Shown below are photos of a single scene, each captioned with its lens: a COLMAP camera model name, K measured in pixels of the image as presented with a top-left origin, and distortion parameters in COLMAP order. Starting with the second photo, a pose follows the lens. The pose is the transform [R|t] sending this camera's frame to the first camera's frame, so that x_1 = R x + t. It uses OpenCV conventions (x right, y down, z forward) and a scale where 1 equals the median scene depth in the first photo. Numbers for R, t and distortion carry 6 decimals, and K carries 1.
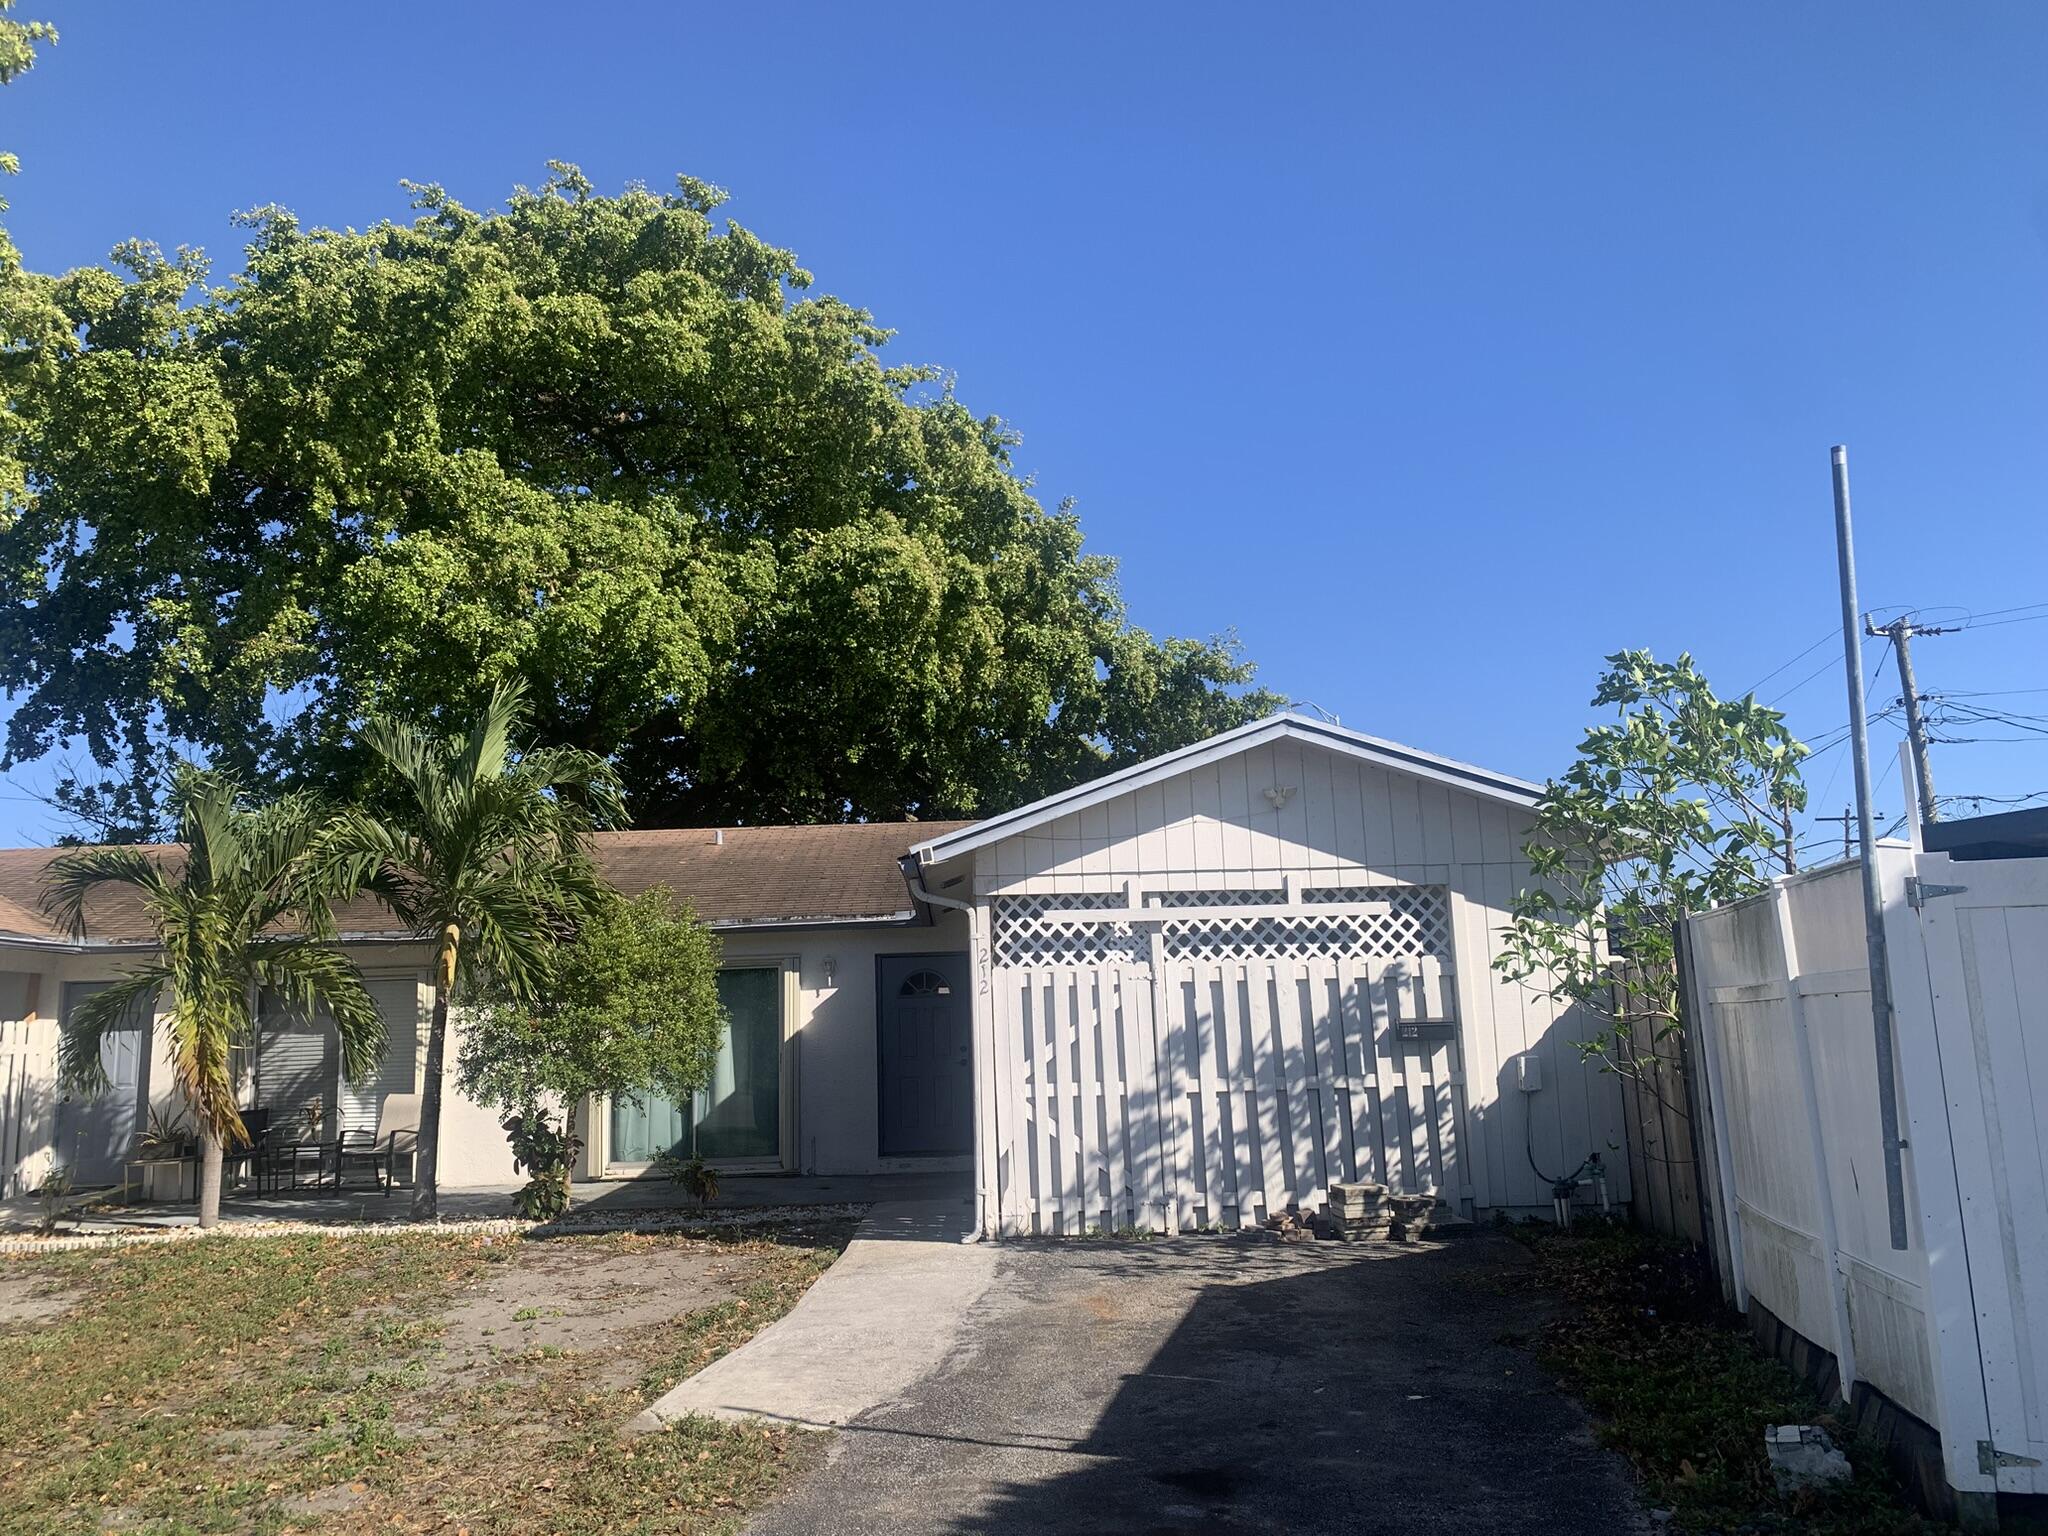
lens RADIAL K [[1581.5, 0, 969.0], [0, 1581.5, 765.8], [0, 0, 1]] dist [0.027285, -0.023390]
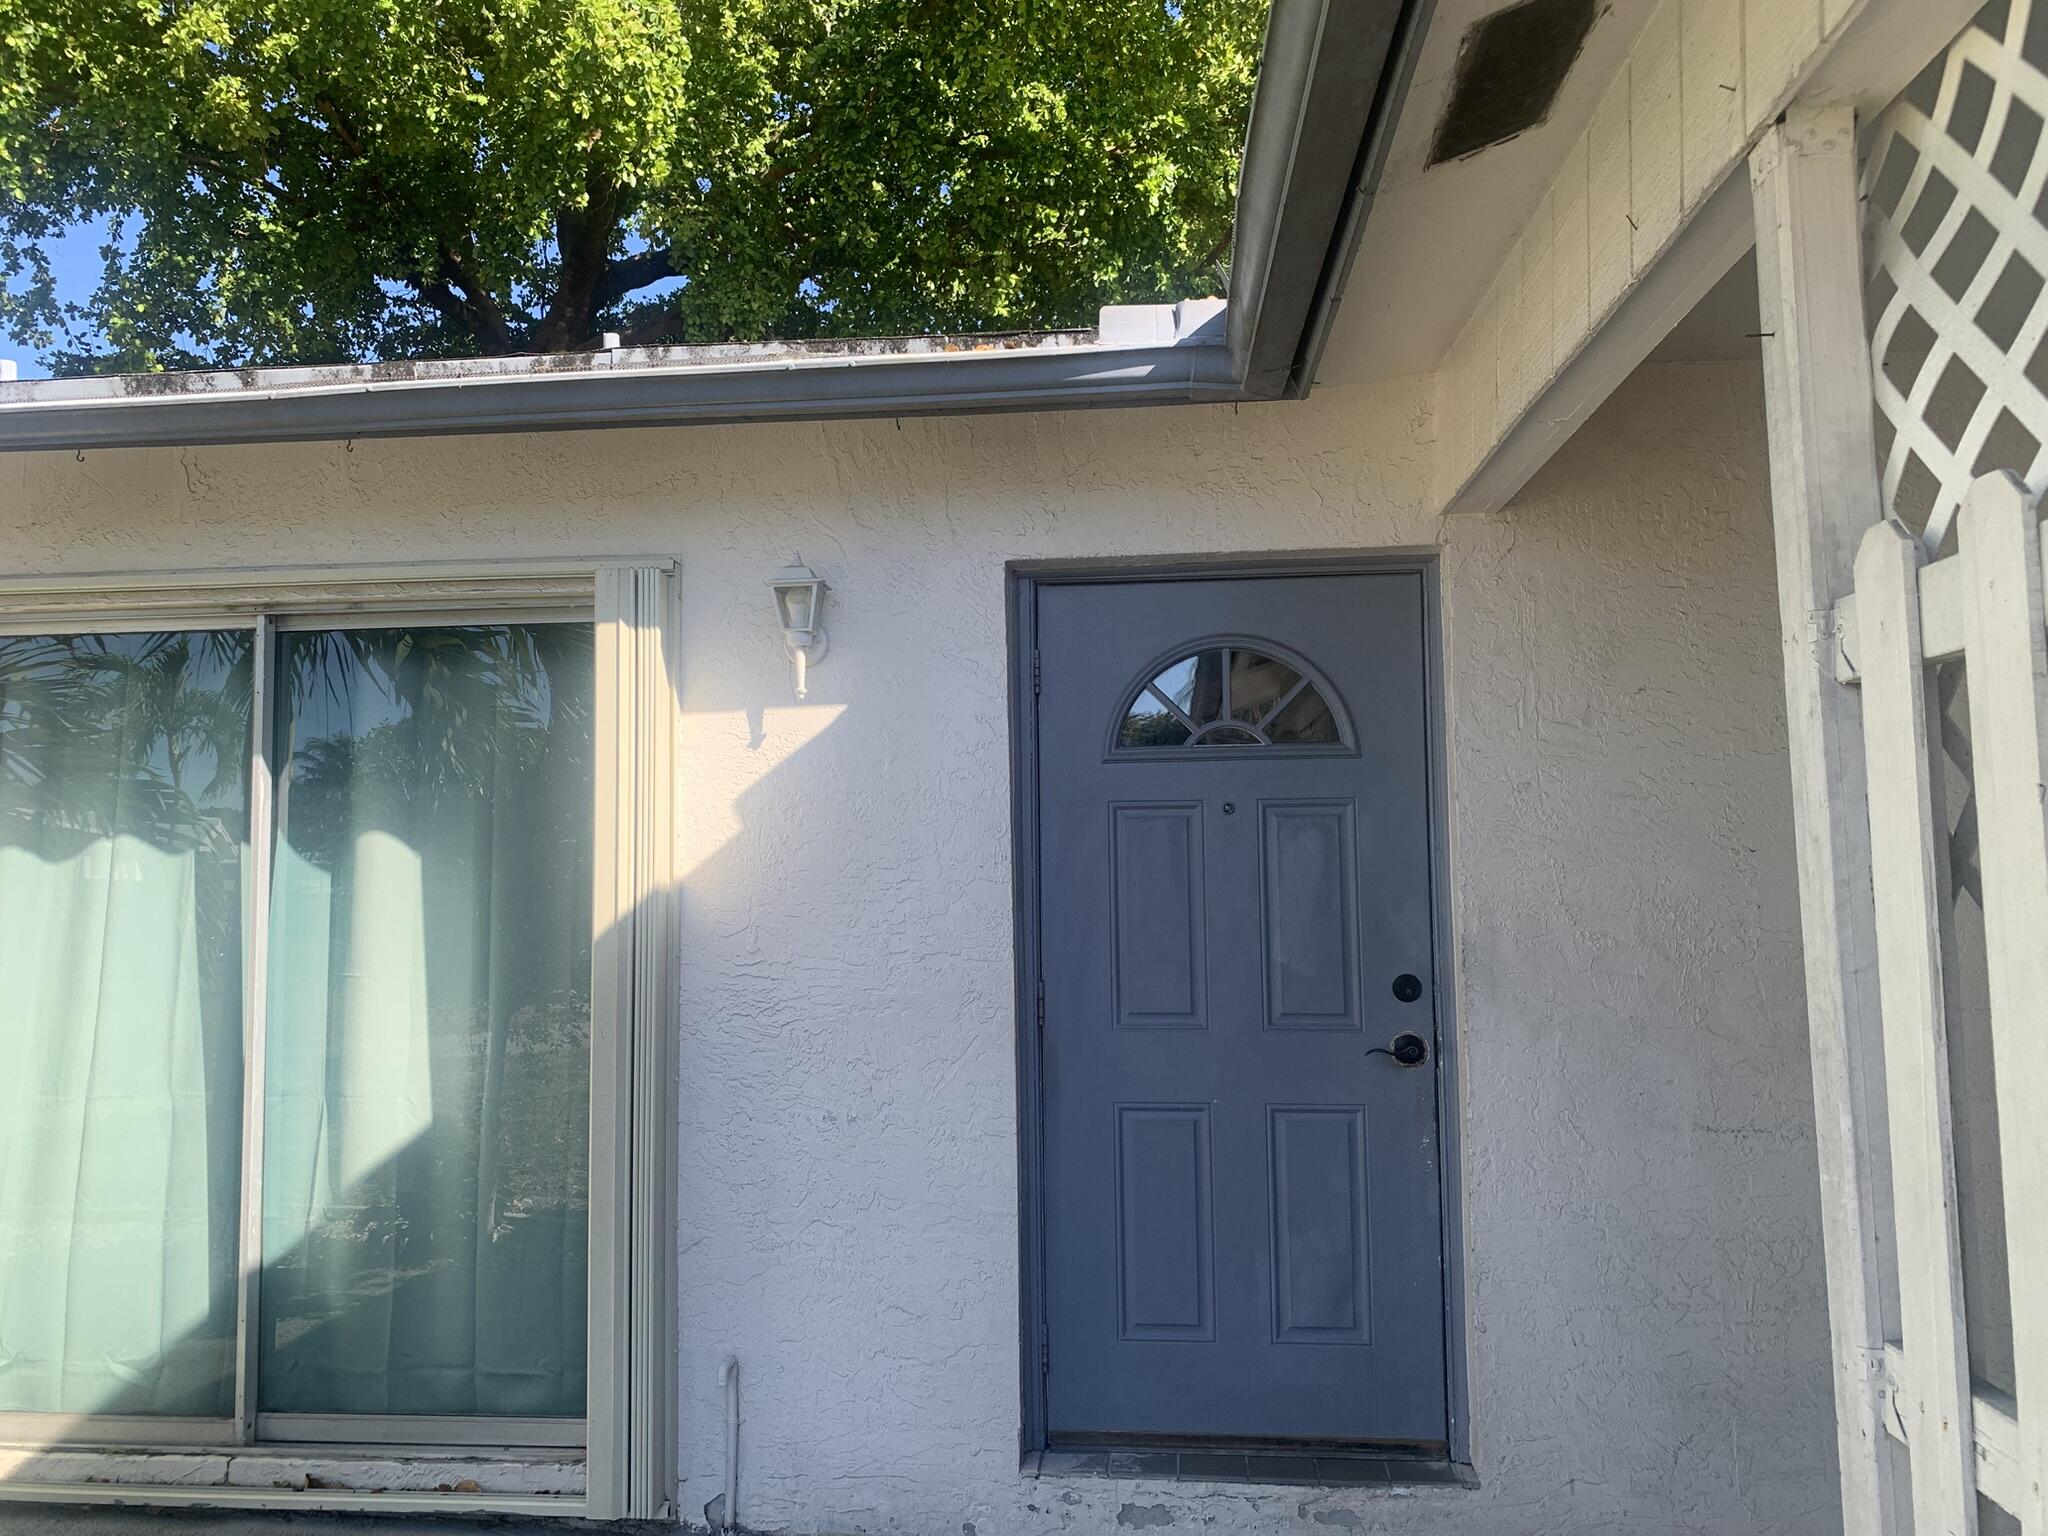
lens RADIAL K [[1581.5, 0, 1017.0], [0, 1581.5, 765.3], [0, 0, 1]] dist [0.027285, -0.023390]
pose [[0.996237, 0.012878, -0.085707, -0.060076], [-0.001274, 0.990969, 0.134083, 0.183113], [0.086659, -0.133469, 0.987257, 1.195897]]
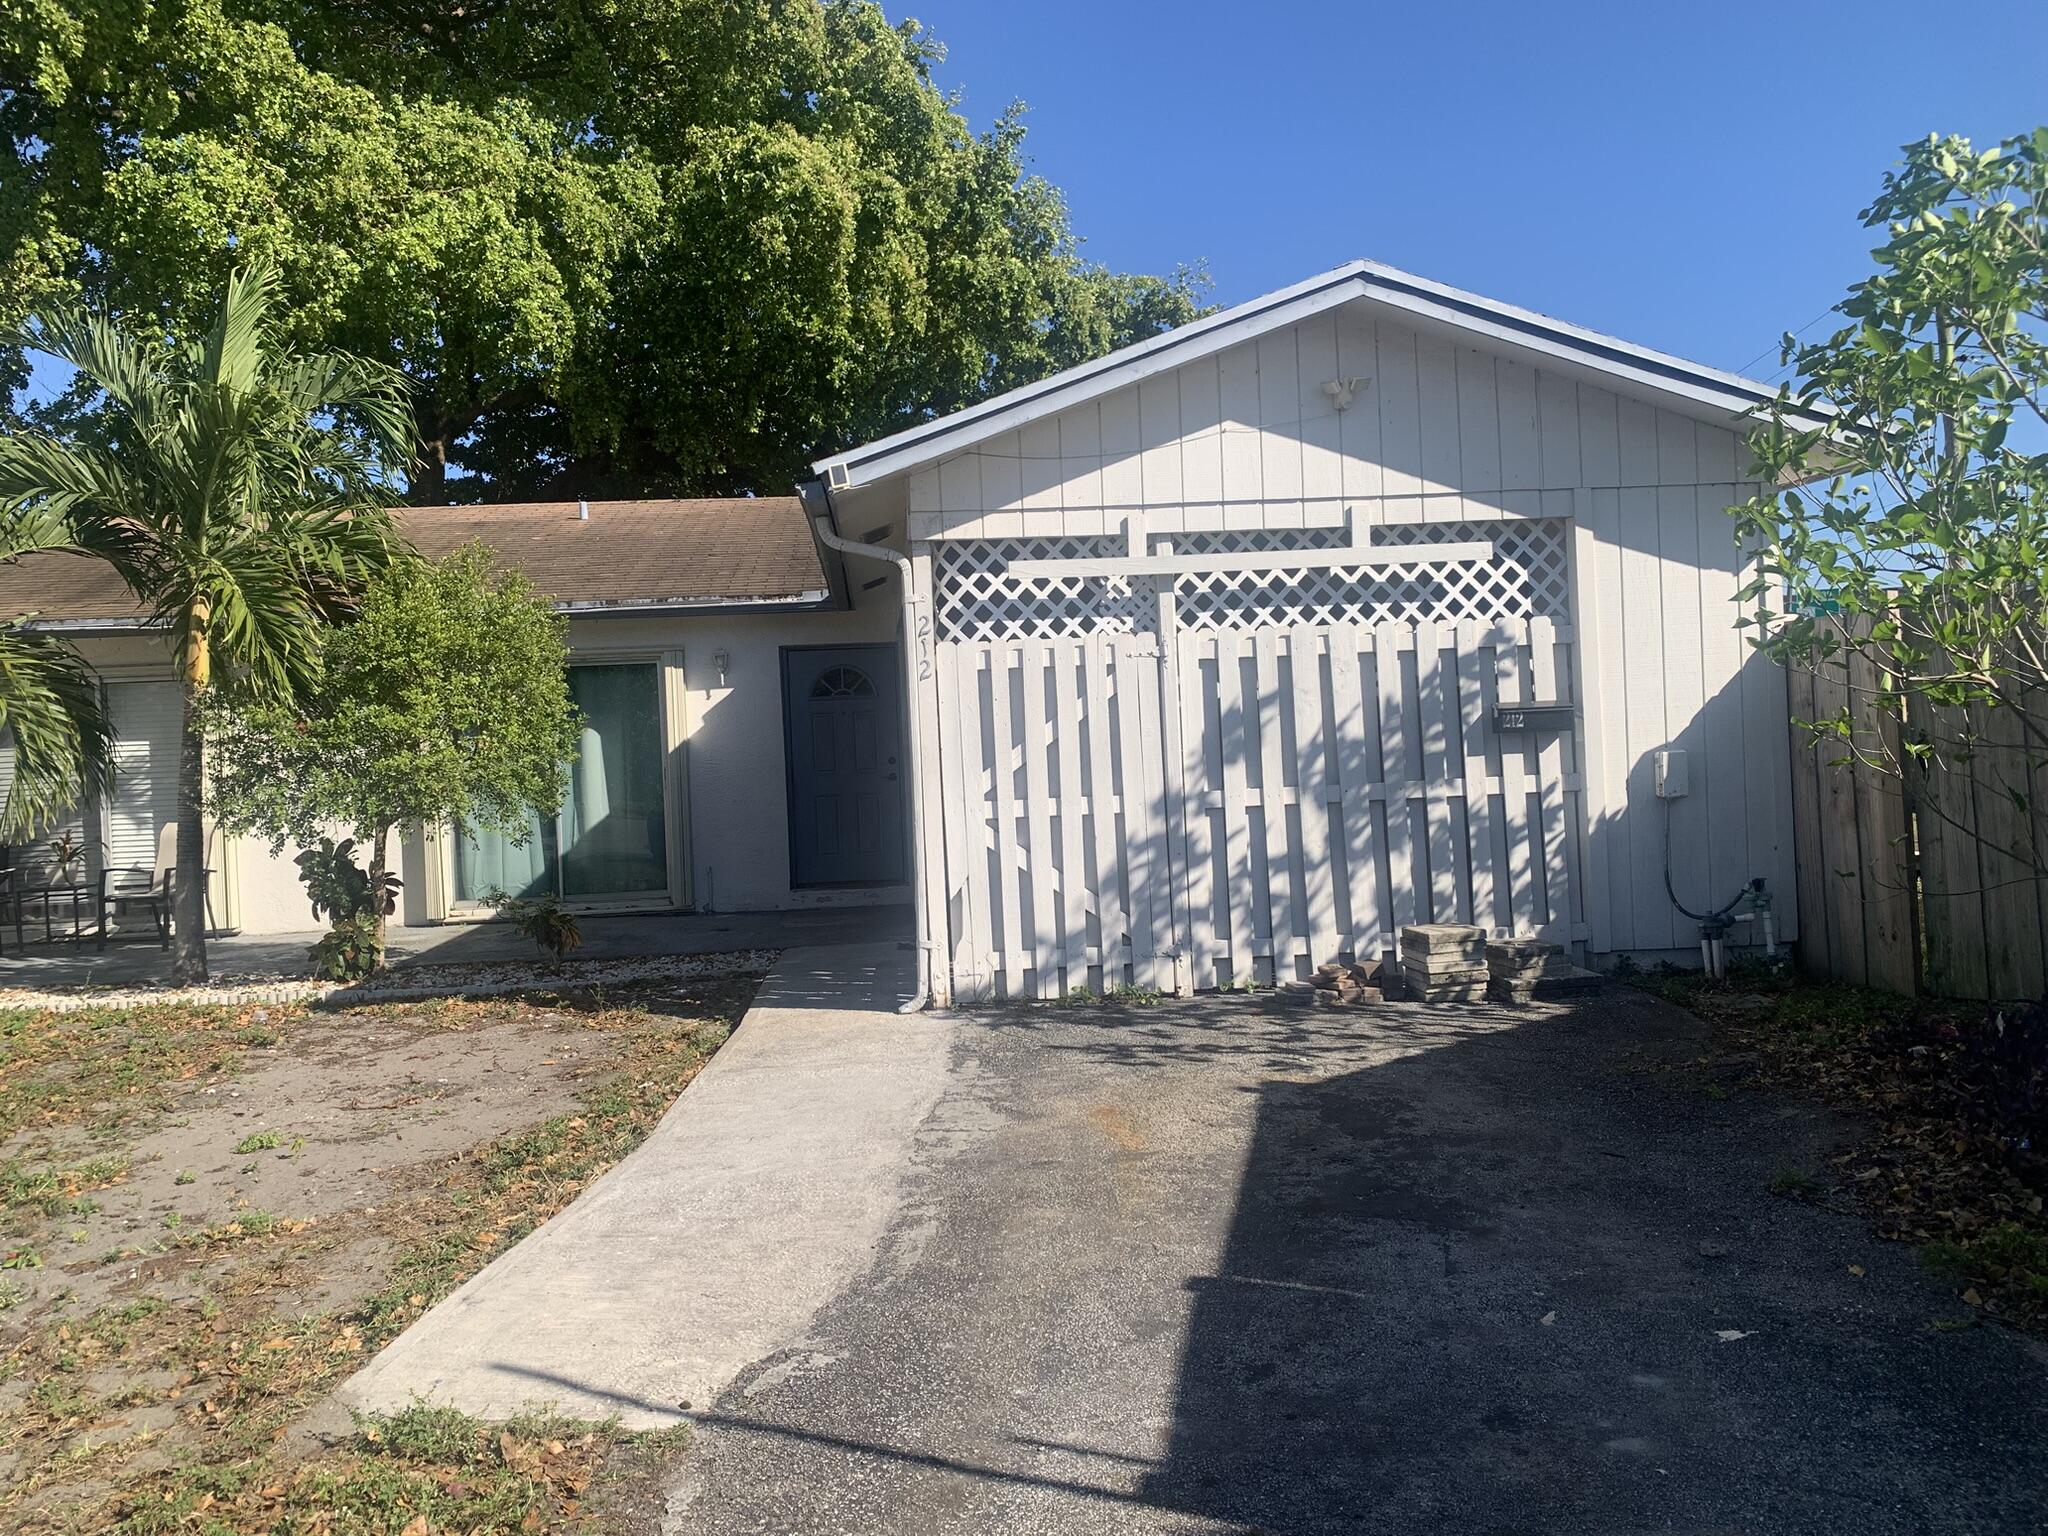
lens RADIAL K [[1581.5, 0, 1031.7], [0, 1581.5, 786.6], [0, 0, 1]] dist [0.027285, -0.023390]
pose [[0.995885, -0.014646, 0.089433, -0.007339], [-0.002537, 0.981963, 0.189058, 0.058164], [-0.090589, -0.188507, 0.977885, 0.291740]]
